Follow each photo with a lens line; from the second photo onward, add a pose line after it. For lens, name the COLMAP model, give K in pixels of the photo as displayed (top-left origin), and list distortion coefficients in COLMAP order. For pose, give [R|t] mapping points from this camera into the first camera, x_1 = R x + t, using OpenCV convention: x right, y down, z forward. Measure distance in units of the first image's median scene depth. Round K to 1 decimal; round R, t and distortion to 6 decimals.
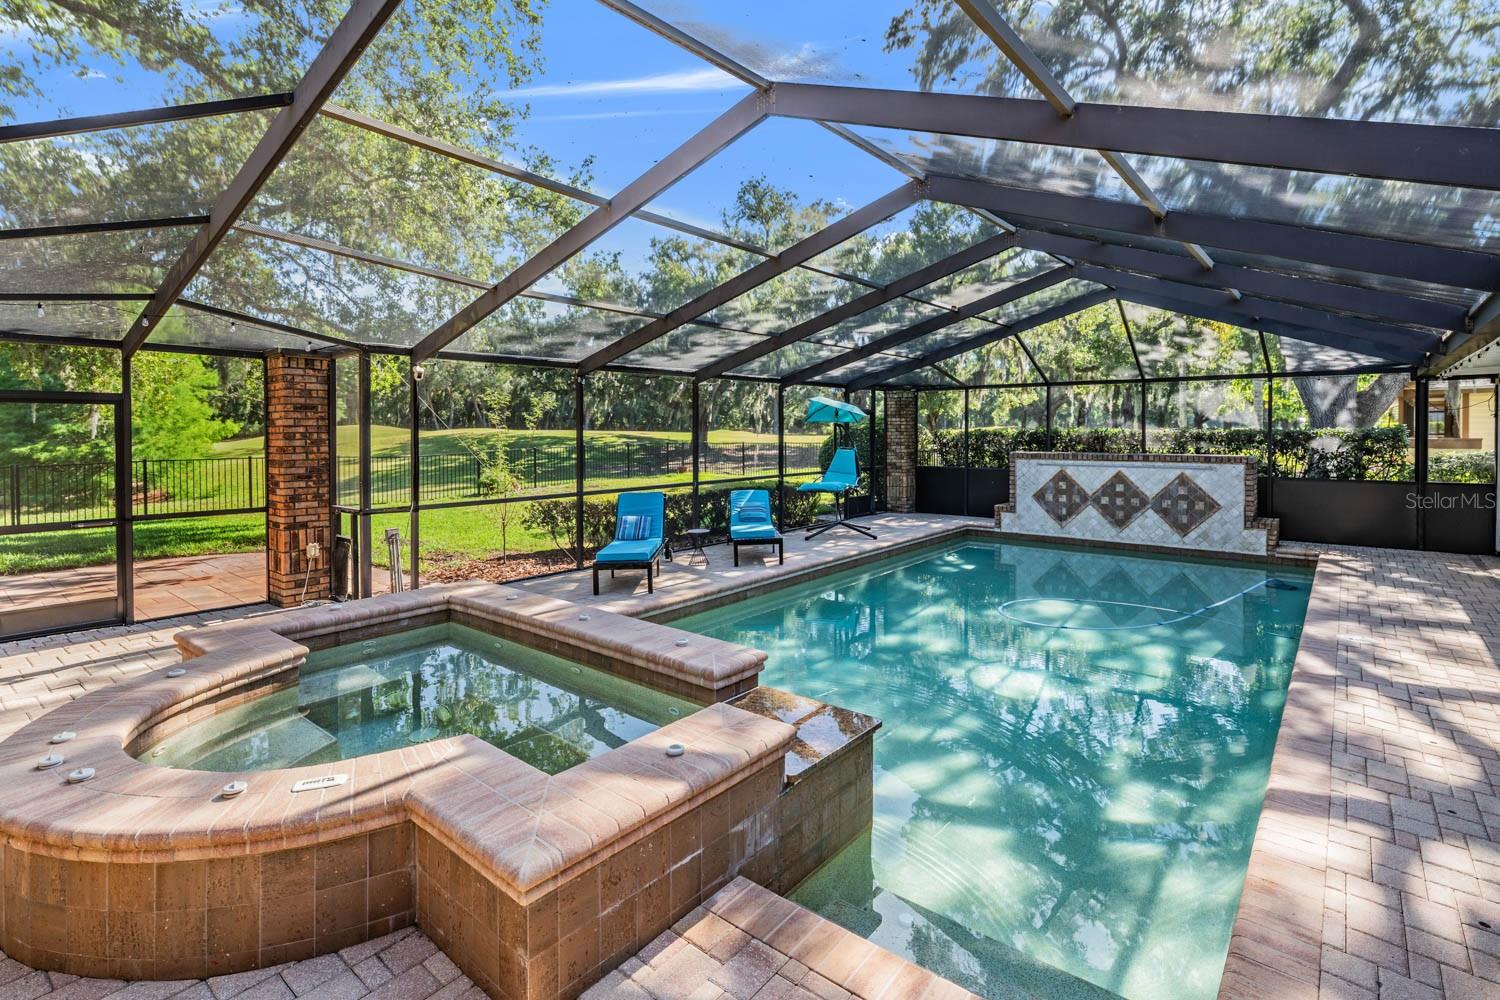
lens RADIAL K [[723.5, 0, 739.8], [0, 723.5, 436.0], [0, 0, 1]] dist [0.000188, 0.000551]
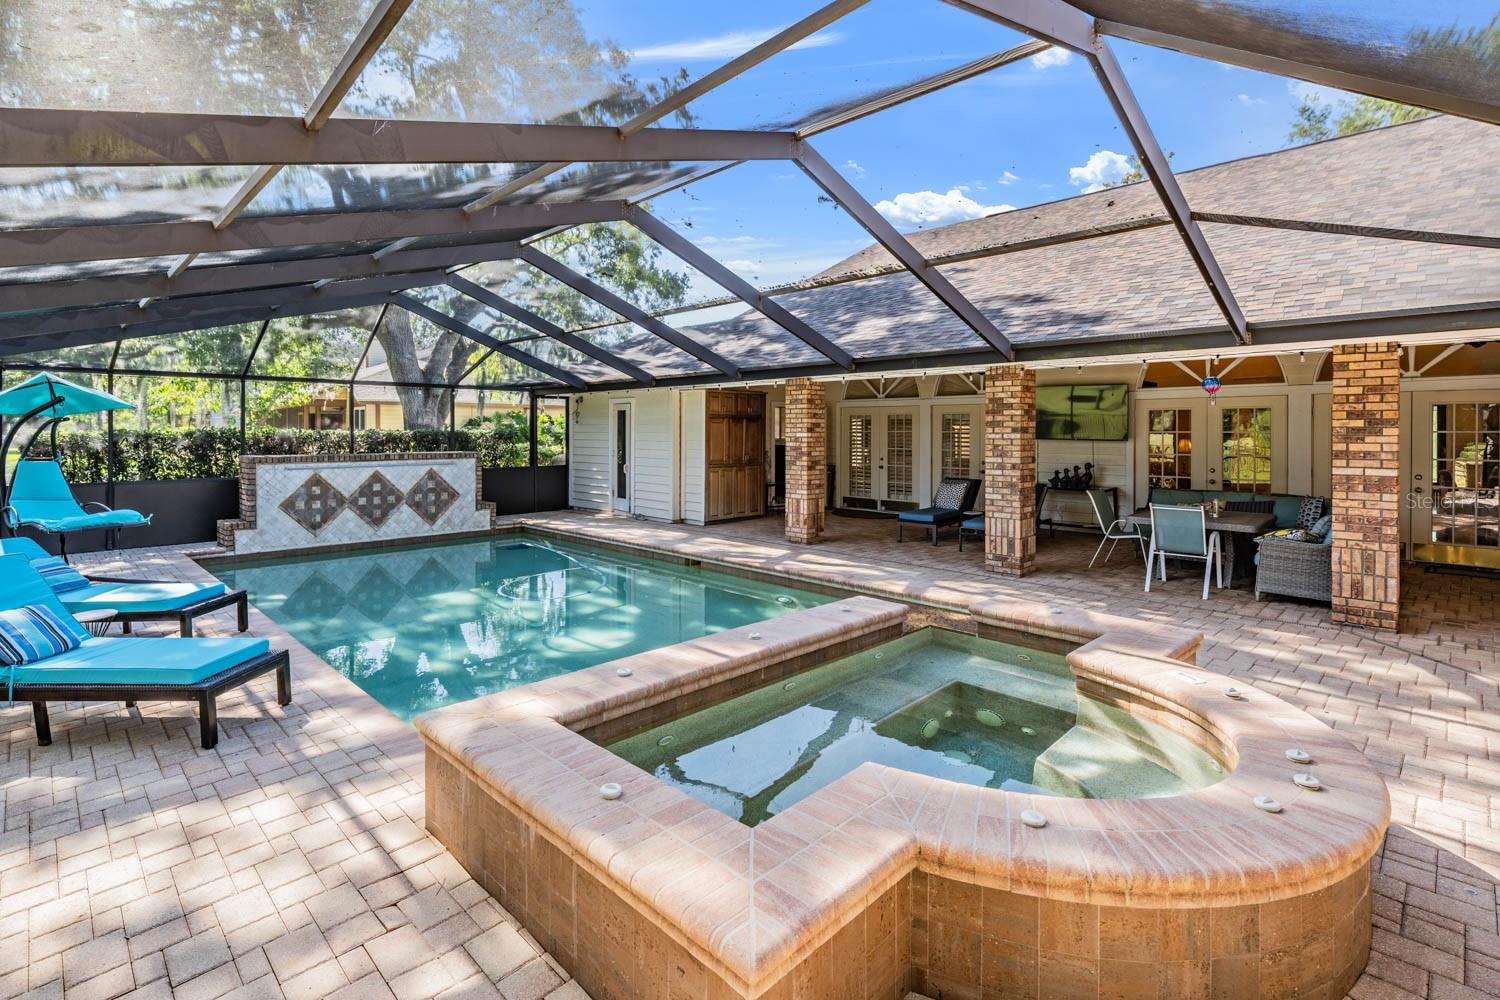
lens RADIAL K [[723.5, 0, 763.2], [0, 723.5, 435.7], [0, 0, 1]] dist [0.000188, 0.000551]
pose [[0.075136, -0.002831, 0.997169, -0.477117], [0.010432, 0.999943, 0.002053, 0.002911], [-0.997119, 0.010248, 0.075161, 0.402732]]
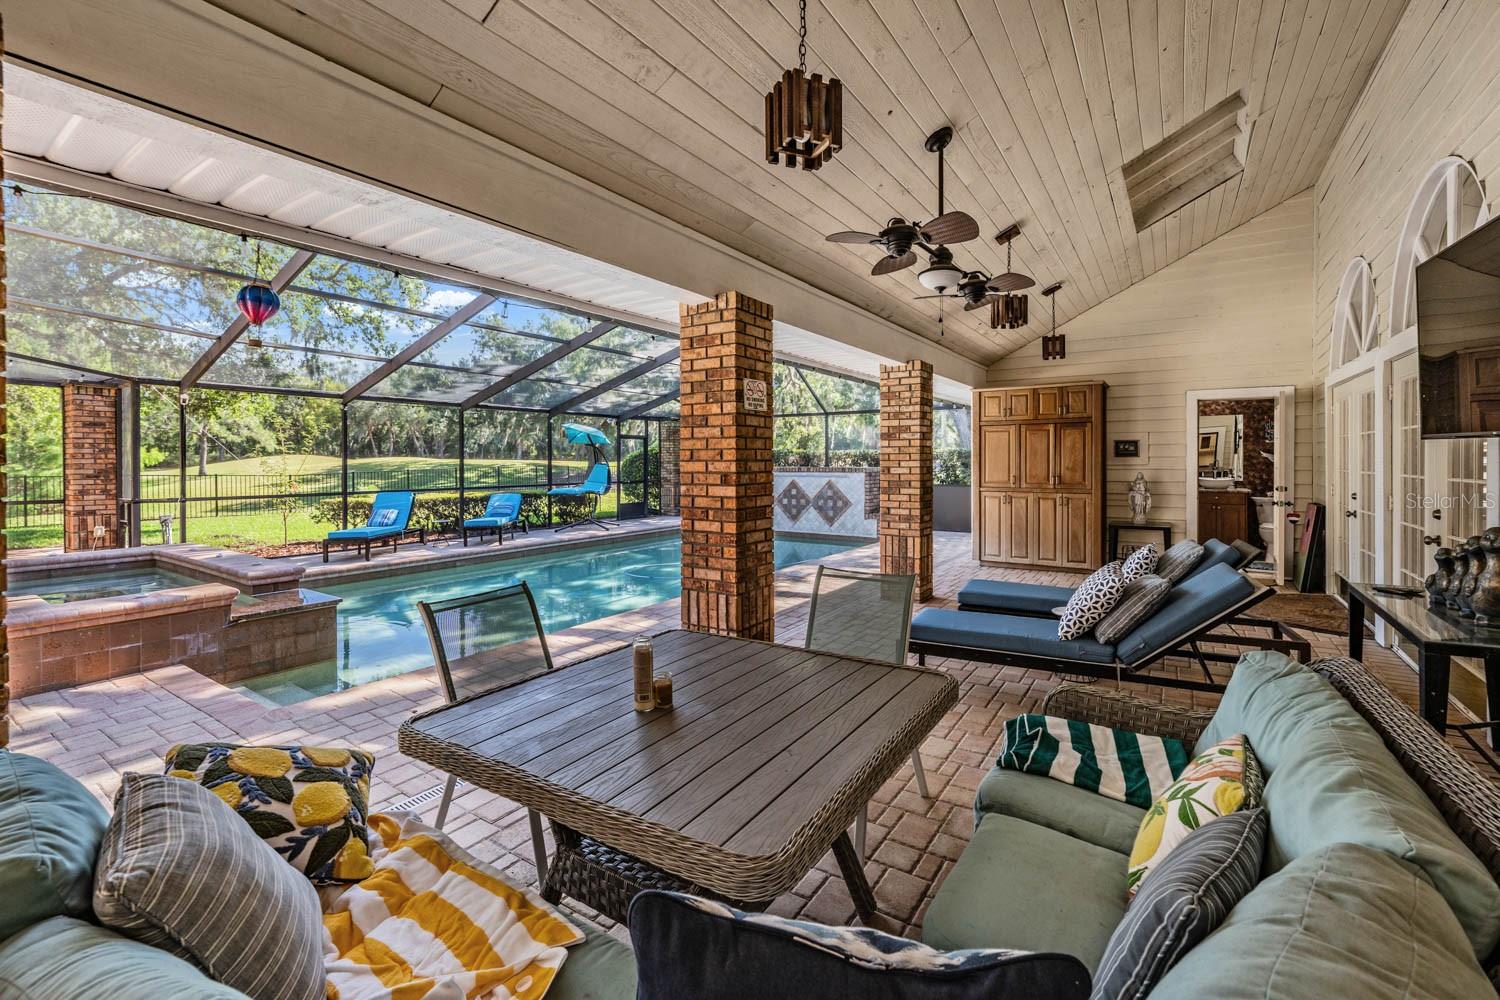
lens RADIAL K [[637.9, 0, 738.5], [0, 637.9, 465.0], [0, 0, 1]] dist [-0.003434, -0.000395]
pose [[0.995375, 0.000199, 0.096067, 0.325031], [0.000248, 0.999989, -0.004647, 0.028537], [-0.096067, 0.004649, 0.995364, -0.193221]]
